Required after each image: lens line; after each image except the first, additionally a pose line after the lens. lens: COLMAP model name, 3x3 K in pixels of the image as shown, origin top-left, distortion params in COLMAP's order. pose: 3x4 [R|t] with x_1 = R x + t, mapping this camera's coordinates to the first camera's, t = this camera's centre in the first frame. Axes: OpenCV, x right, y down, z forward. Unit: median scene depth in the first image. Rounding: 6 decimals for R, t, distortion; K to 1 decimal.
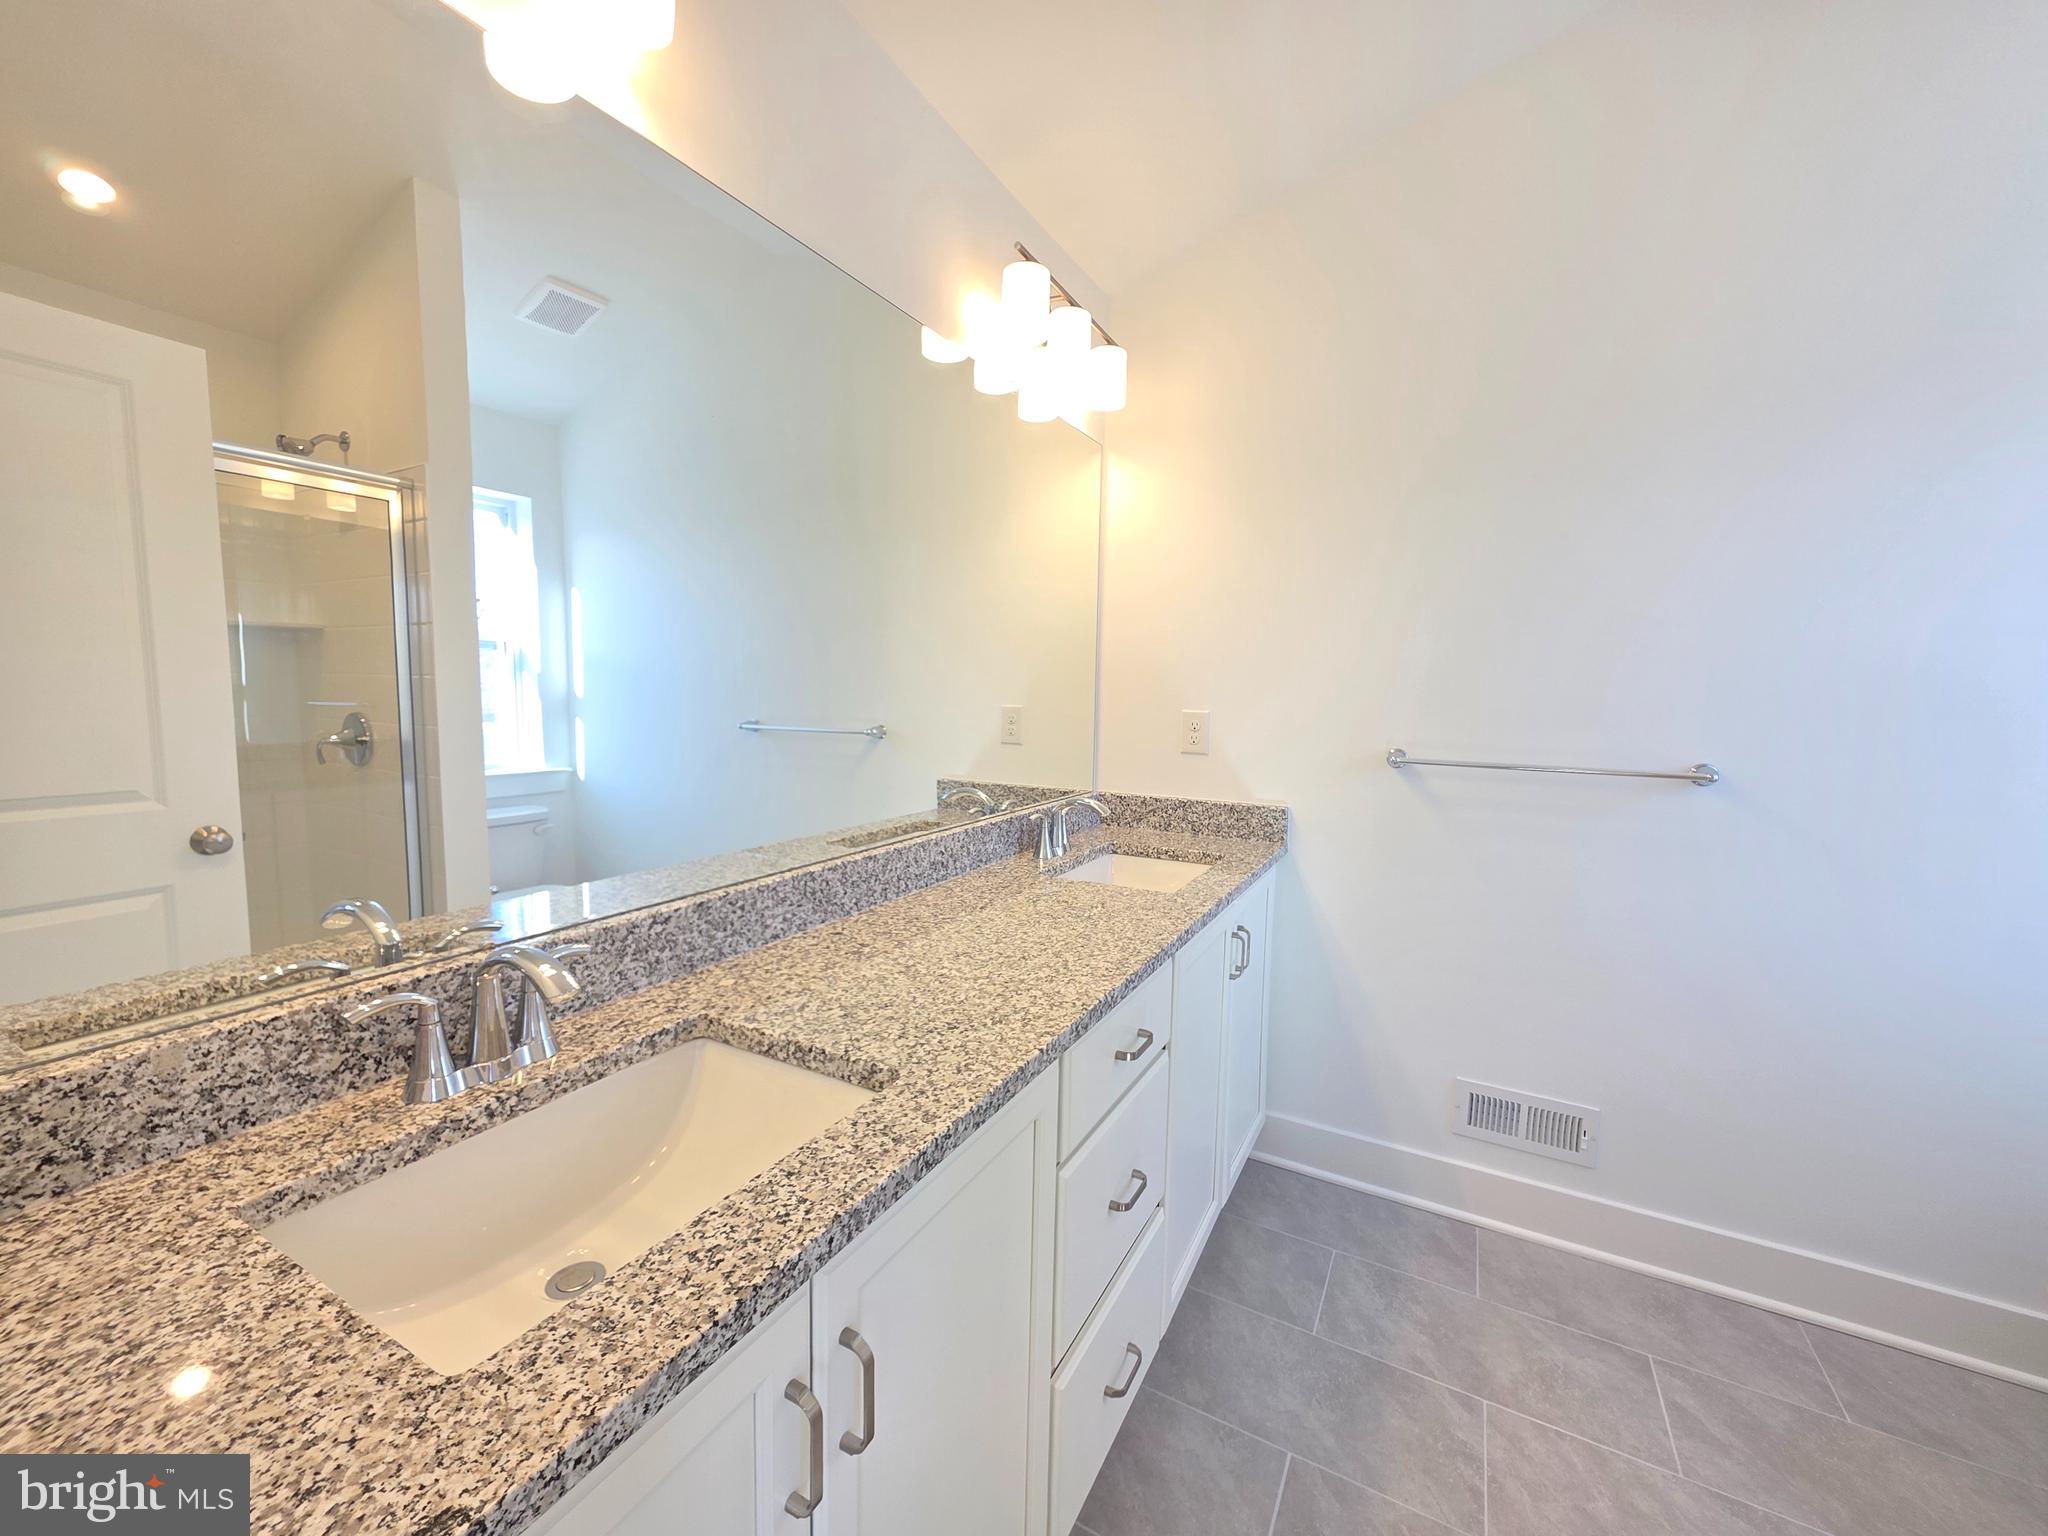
lens RADIAL K [[820.1, 0, 1013.3], [0, 820.1, 772.0], [0, 0, 1]] dist [-0.006924, -0.000011]
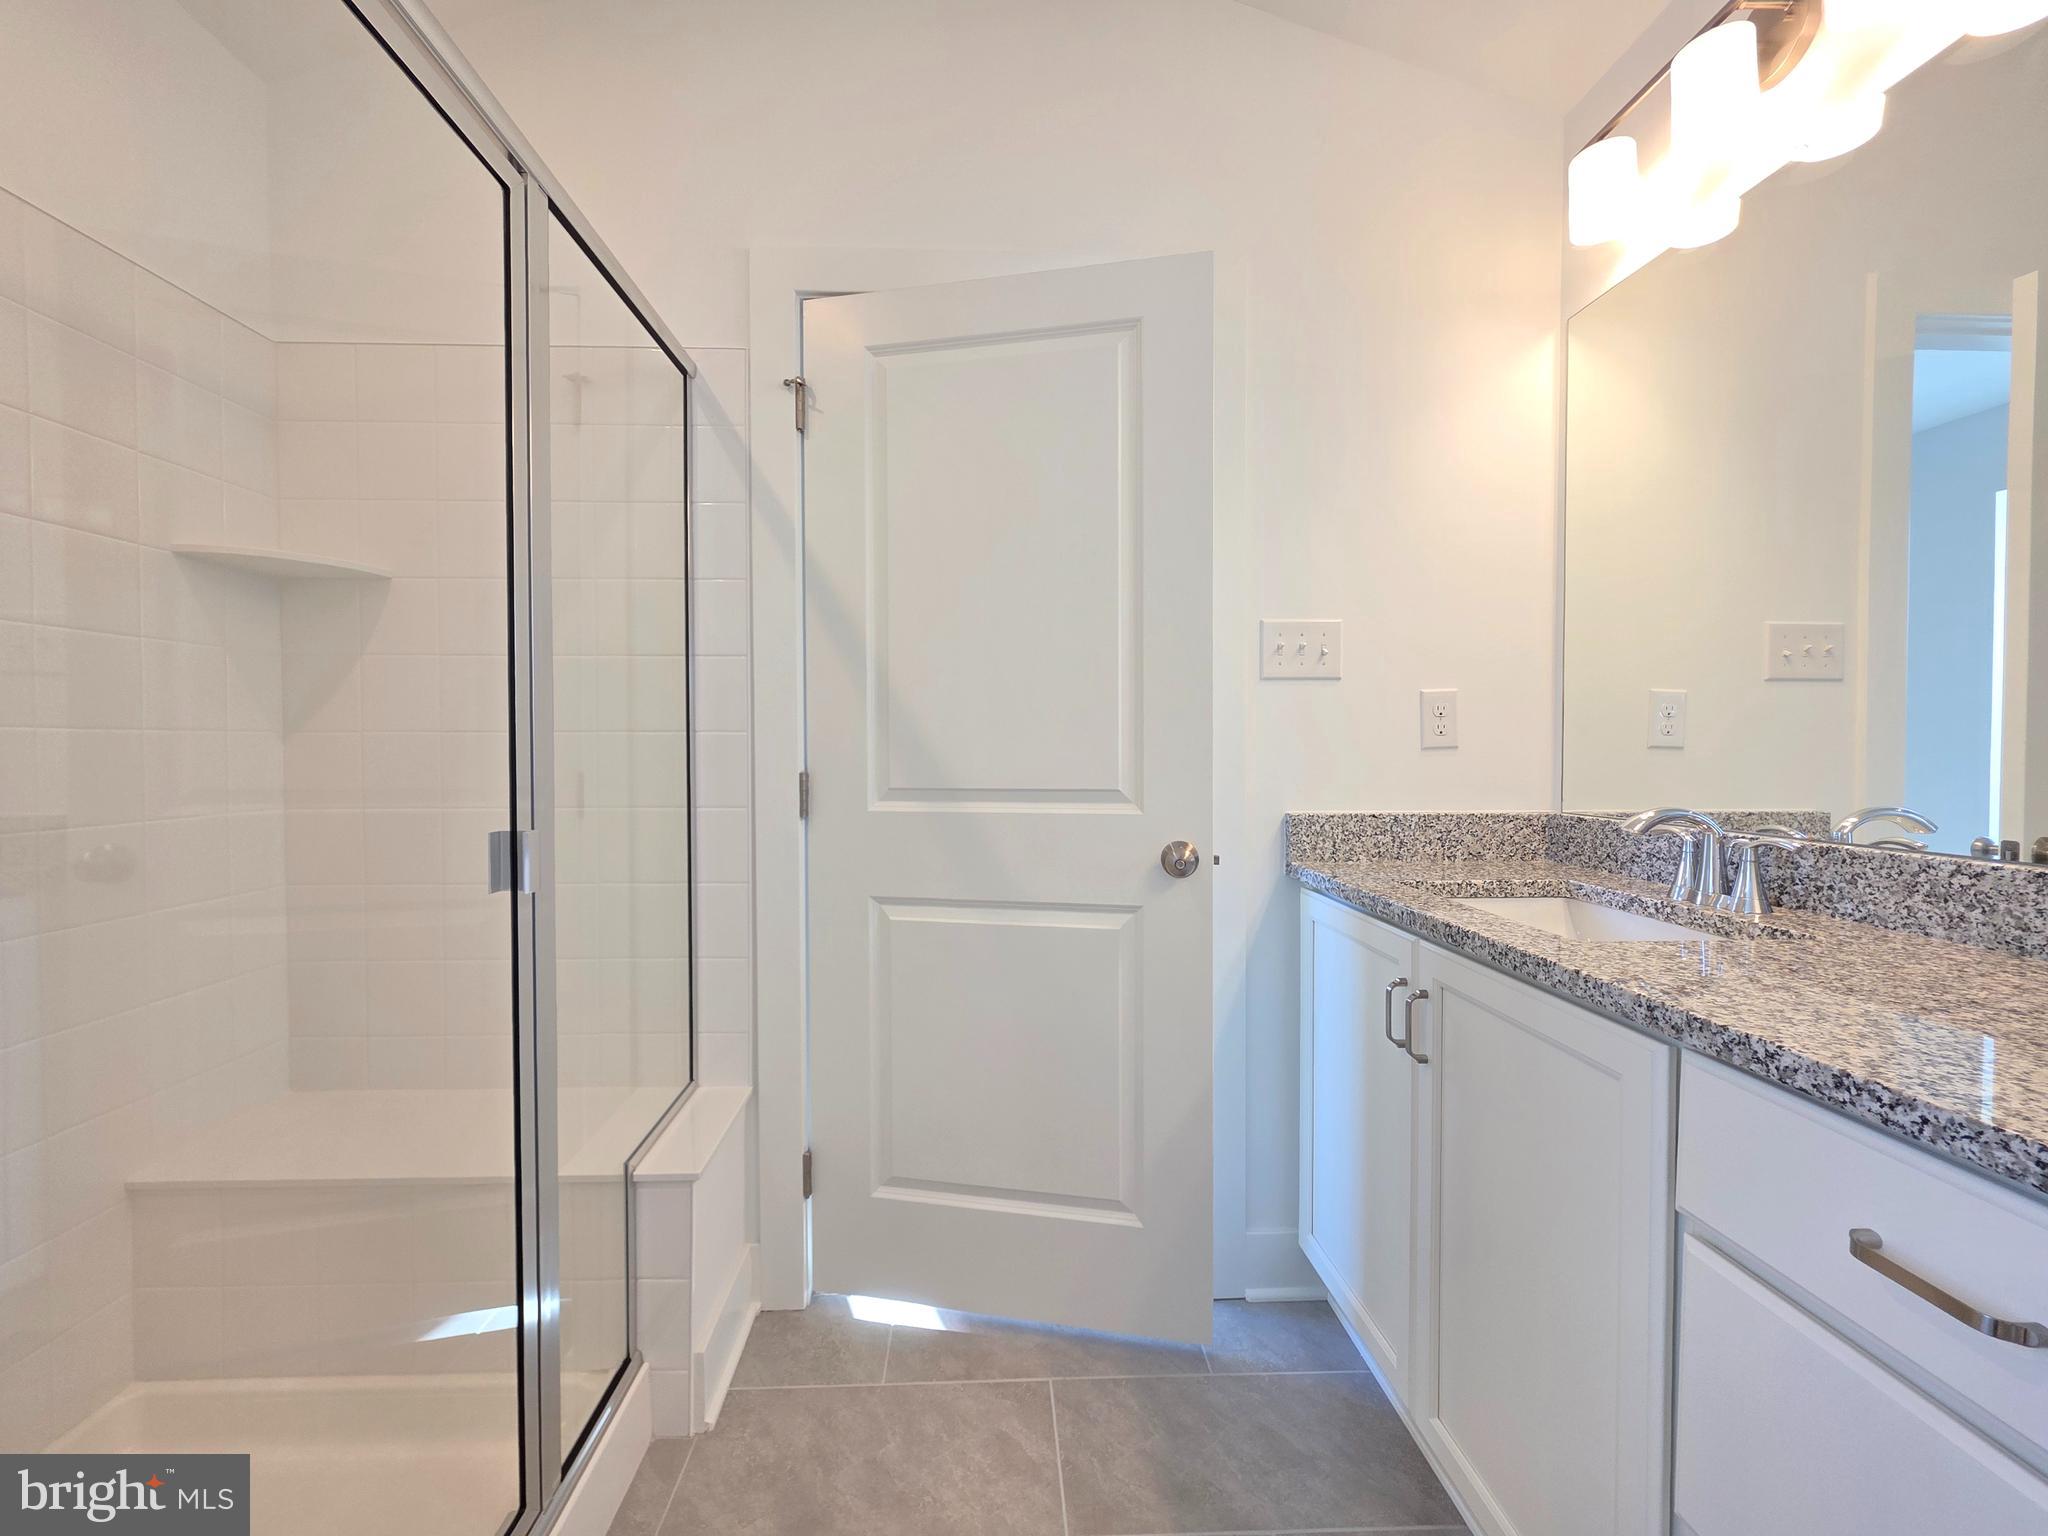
lens RADIAL K [[820.1, 0, 1022.0], [0, 820.1, 764.8], [0, 0, 1]] dist [-0.006924, -0.000011]
pose [[-0.861536, -0.001127, -0.507695, 0.920967], [-0.056687, 0.993958, 0.093989, 0.044647], [0.504522, 0.109754, -0.856395, 1.278037]]
